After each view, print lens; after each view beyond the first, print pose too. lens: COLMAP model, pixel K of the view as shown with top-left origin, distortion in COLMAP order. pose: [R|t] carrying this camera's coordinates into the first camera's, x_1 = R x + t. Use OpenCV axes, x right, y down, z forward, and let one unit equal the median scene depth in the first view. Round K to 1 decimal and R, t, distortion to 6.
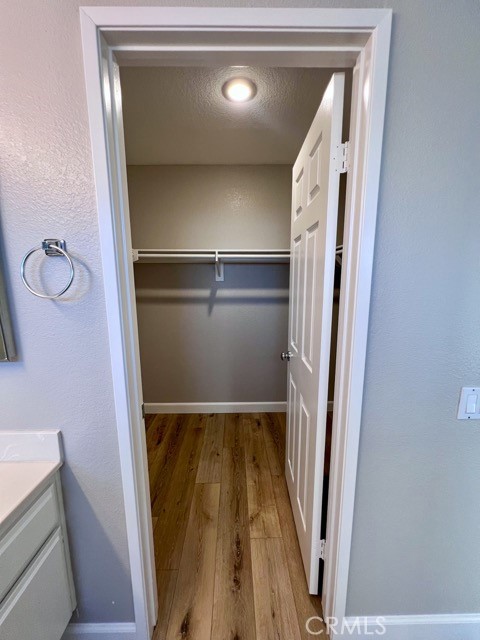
lens RADIAL K [[255.7, 0, 239.9], [0, 255.7, 316.6], [0, 0, 1]] dist [-0.001303, 0.000195]
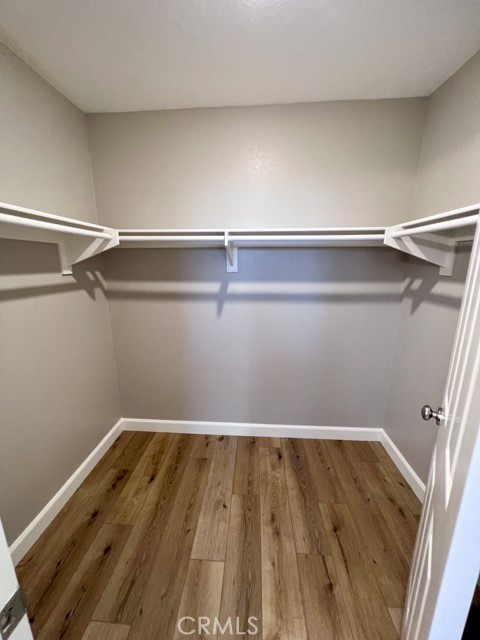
lens RADIAL K [[255.7, 0, 240.1], [0, 255.7, 316.8], [0, 0, 1]] dist [-0.001303, 0.000195]
pose [[0.996467, 0.019156, -0.081777, 0.009207], [-0.013629, 0.997619, 0.067606, -0.063273], [0.082877, -0.066252, 0.994355, 0.264192]]
